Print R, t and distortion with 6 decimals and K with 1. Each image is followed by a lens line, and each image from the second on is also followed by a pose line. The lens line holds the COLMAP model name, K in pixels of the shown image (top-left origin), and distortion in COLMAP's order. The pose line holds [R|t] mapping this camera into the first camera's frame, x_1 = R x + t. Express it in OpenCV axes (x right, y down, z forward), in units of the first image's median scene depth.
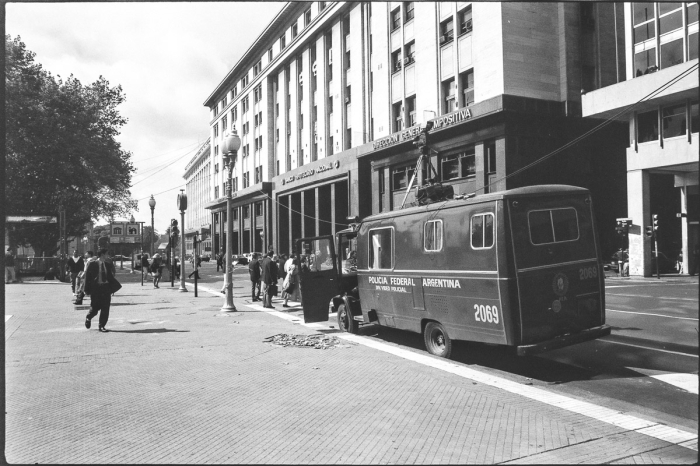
lens RADIAL K [[548.1, 0, 347.4], [0, 548.1, 234.9], [0, 0, 1]] dist [-0.032834, 0.017658]
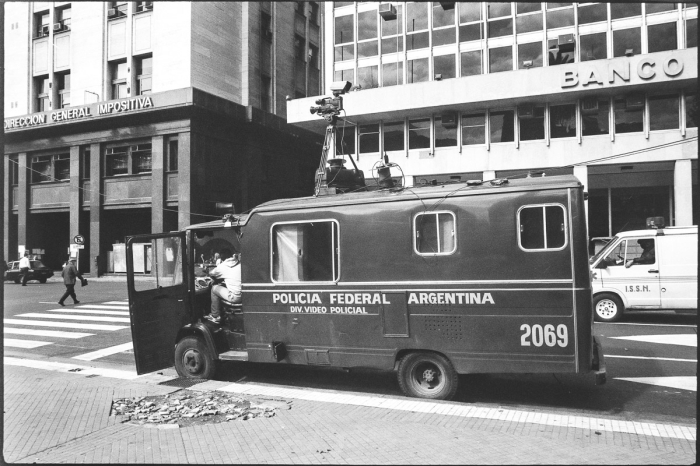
lens RADIAL K [[548.1, 0, 351.0], [0, 548.1, 234.9], [0, 0, 1]] dist [-0.032834, 0.017658]
pose [[0.766076, 0.021557, 0.642388, -0.117723], [-0.012586, 0.999749, -0.018540, 0.005532], [-0.642626, 0.006118, 0.766155, 0.155101]]
